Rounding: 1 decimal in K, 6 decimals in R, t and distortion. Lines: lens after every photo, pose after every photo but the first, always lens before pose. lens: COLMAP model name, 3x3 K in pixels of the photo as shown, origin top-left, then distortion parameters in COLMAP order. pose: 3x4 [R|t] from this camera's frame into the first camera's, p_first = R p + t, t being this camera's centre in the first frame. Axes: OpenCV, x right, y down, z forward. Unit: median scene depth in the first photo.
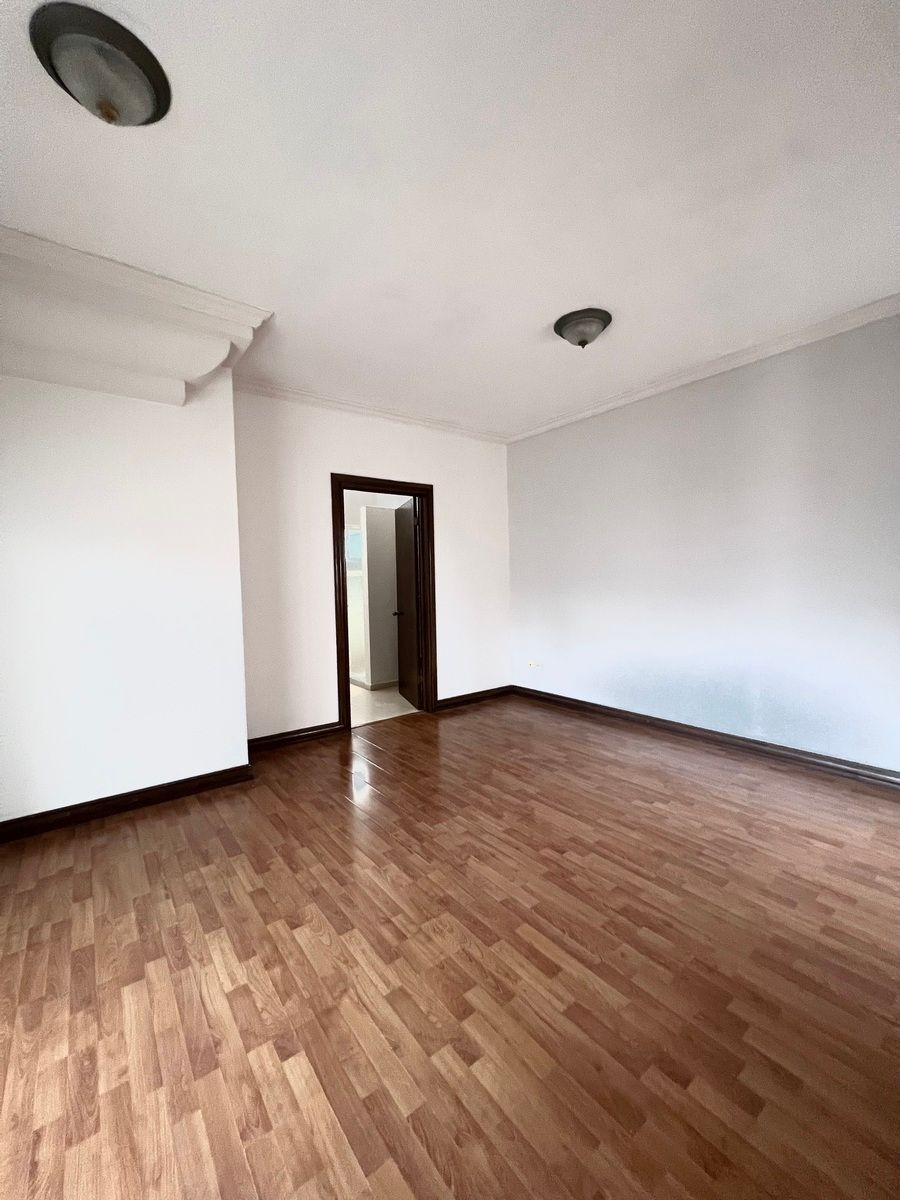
lens RADIAL K [[485.2, 0, 450.1], [0, 485.2, 599.5], [0, 0, 1]] dist [-0.003216, 0.000782]
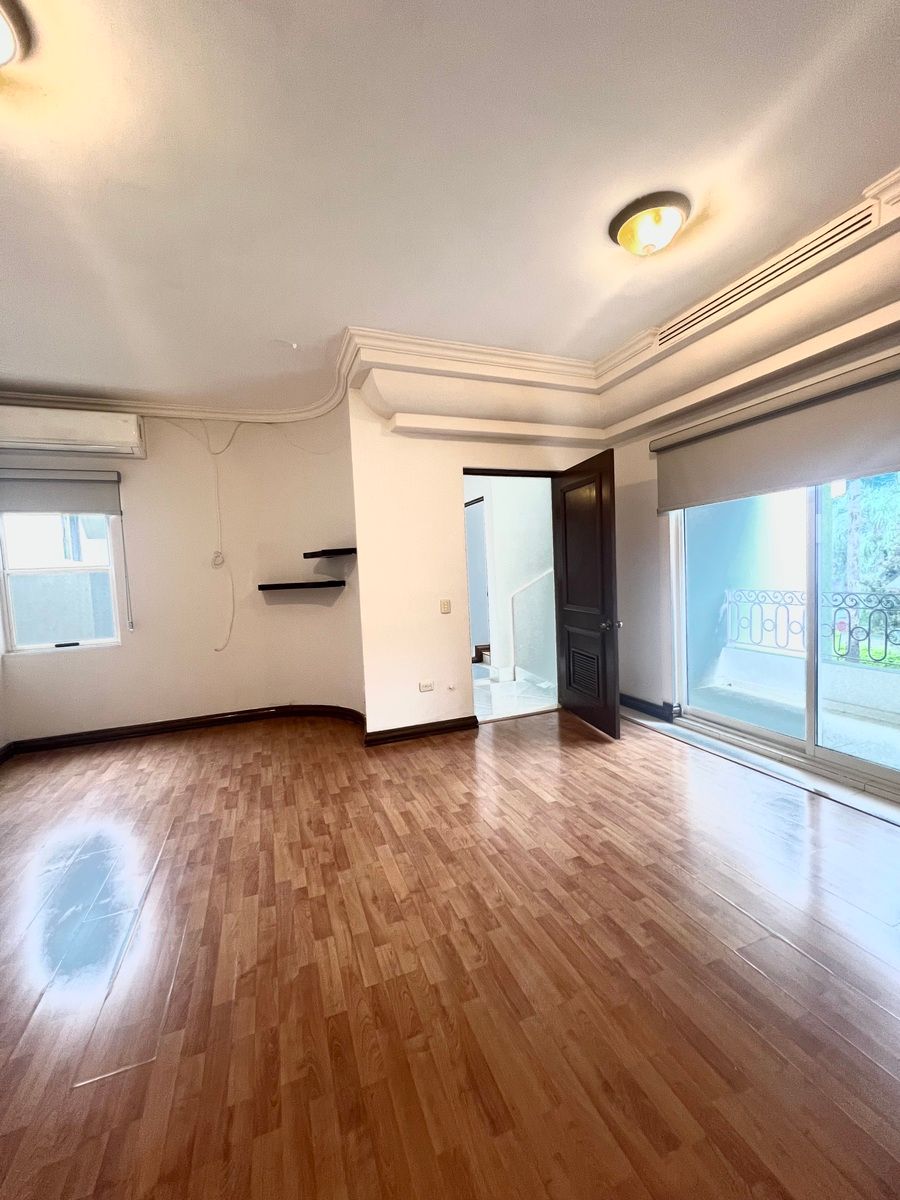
lens RADIAL K [[484.1, 0, 454.1], [0, 484.1, 596.9], [0, 0, 1]] dist [-0.002400, 0.000914]
pose [[-0.959111, 0.051029, 0.278393, -0.379381], [0.077872, 0.993228, 0.086222, -0.083829], [-0.272108, 0.104376, -0.956589, 2.087435]]
